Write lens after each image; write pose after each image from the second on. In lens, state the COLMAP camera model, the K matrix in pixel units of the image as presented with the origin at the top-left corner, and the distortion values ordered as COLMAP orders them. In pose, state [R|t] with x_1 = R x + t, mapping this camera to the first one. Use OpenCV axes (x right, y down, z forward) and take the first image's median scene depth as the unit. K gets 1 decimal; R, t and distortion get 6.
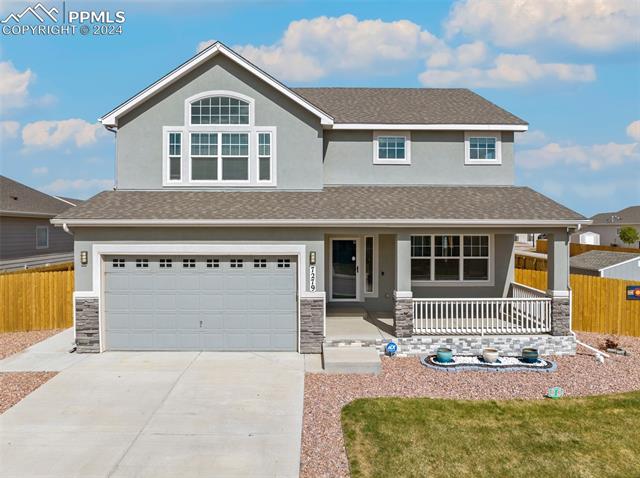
lens RADIAL K [[451.1, 0, 303.3], [0, 451.1, 229.5], [0, 0, 1]] dist [-0.041420, 0.000783]
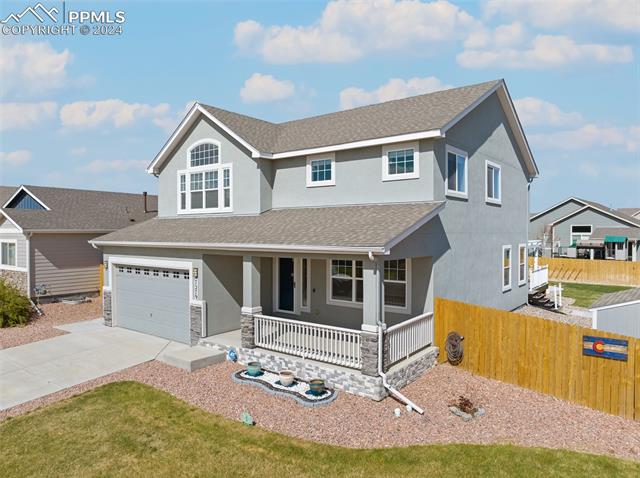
lens RADIAL K [[442.2, 0, 320.0], [0, 442.2, 239.0], [0, 0, 1]] dist [-0.040242, -0.000196]
pose [[0.791458, 0.006641, -0.611187, 0.855128], [0.001967, 0.999908, 0.013412, -0.038407], [0.611220, -0.011817, 0.791372, 0.199000]]
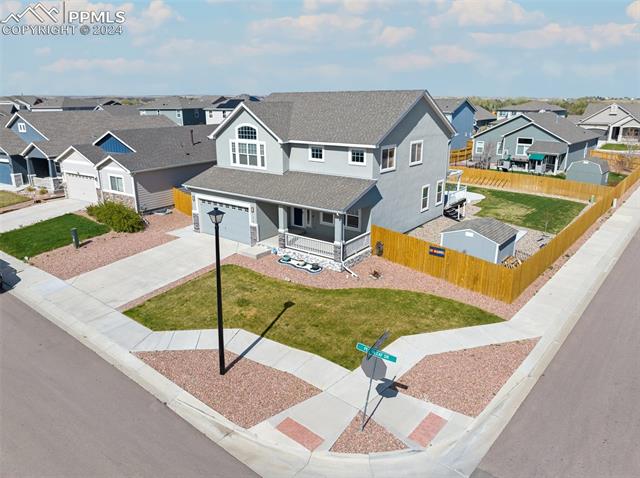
lens RADIAL K [[442.2, 0, 320.0], [0, 442.2, 239.0], [0, 0, 1]] dist [-0.040242, -0.000196]
pose [[0.793631, 0.176965, -0.582093, 1.417399], [0.004857, 0.954889, 0.296922, -0.404643], [0.608380, -0.238474, 0.756971, -0.510829]]
